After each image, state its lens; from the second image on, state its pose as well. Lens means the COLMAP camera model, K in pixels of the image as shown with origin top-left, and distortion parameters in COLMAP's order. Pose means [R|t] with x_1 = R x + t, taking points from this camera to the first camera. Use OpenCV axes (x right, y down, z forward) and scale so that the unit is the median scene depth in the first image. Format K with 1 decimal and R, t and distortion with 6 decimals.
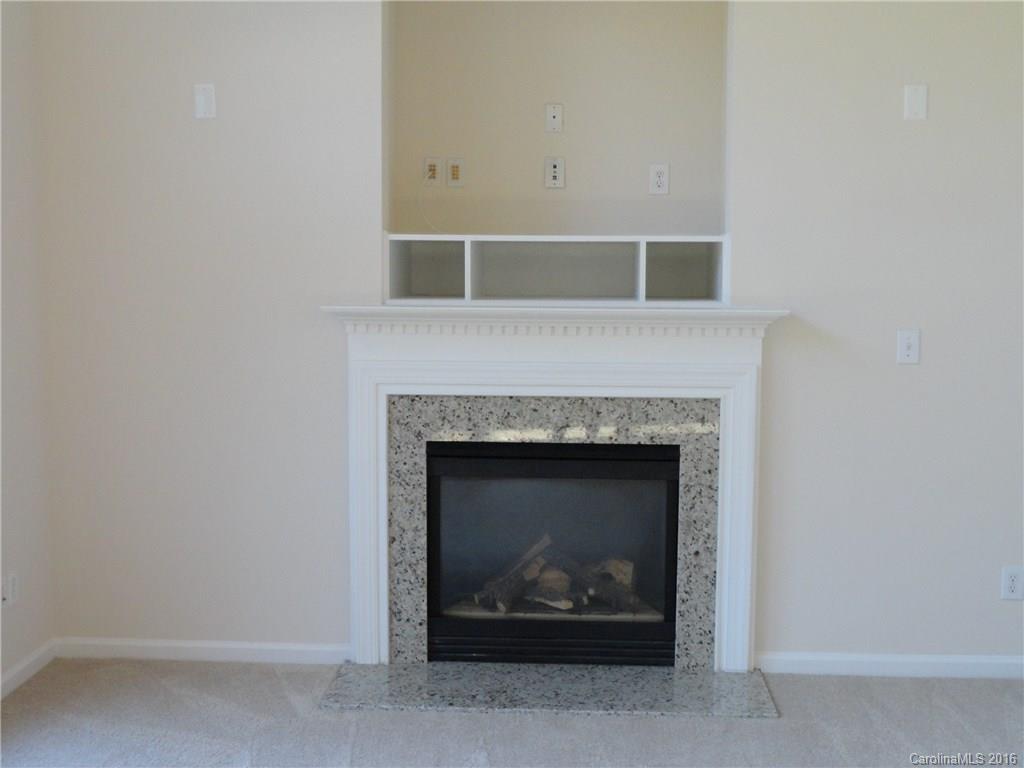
lens RADIAL K [[1412.4, 0, 512.0], [0, 1412.4, 384.0], [0, 0, 1]] dist [-0.042985, 0.007062]
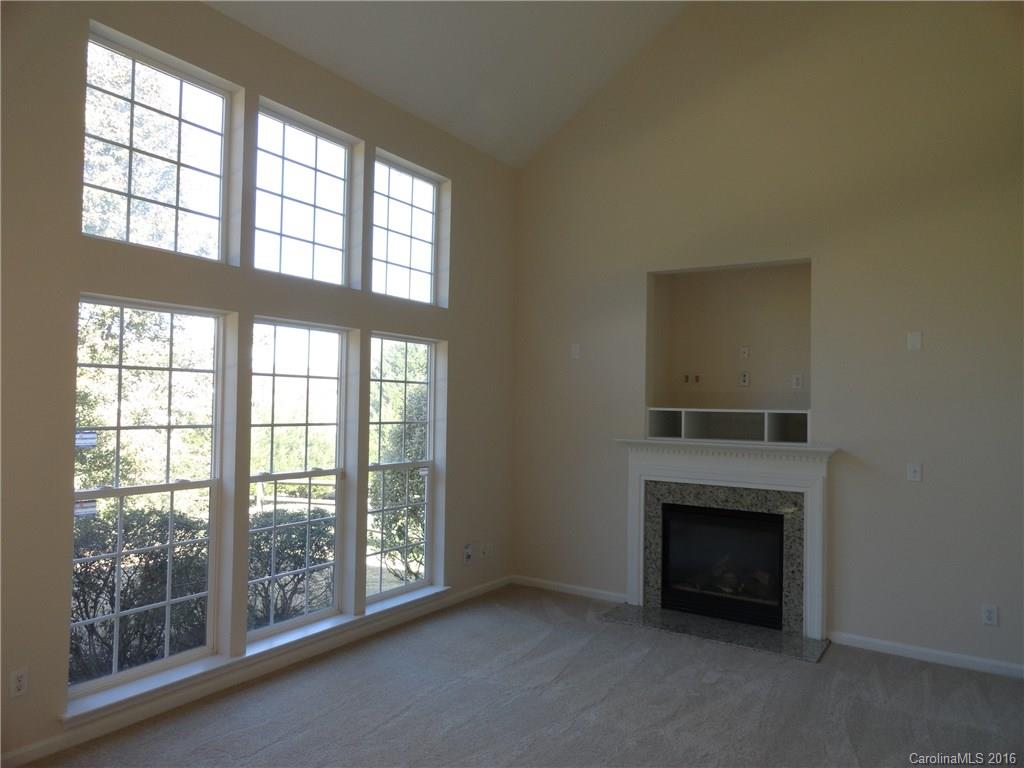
lens RADIAL K [[707.8, 0, 512.0], [0, 707.8, 384.0], [0, 0, 1]] dist [-0.003650, 0.002138]
pose [[0.859832, -0.004661, -0.510556, 0.295958], [-0.064207, 0.991033, -0.117180, 0.001873], [0.506524, 0.133536, 0.851822, -0.065513]]
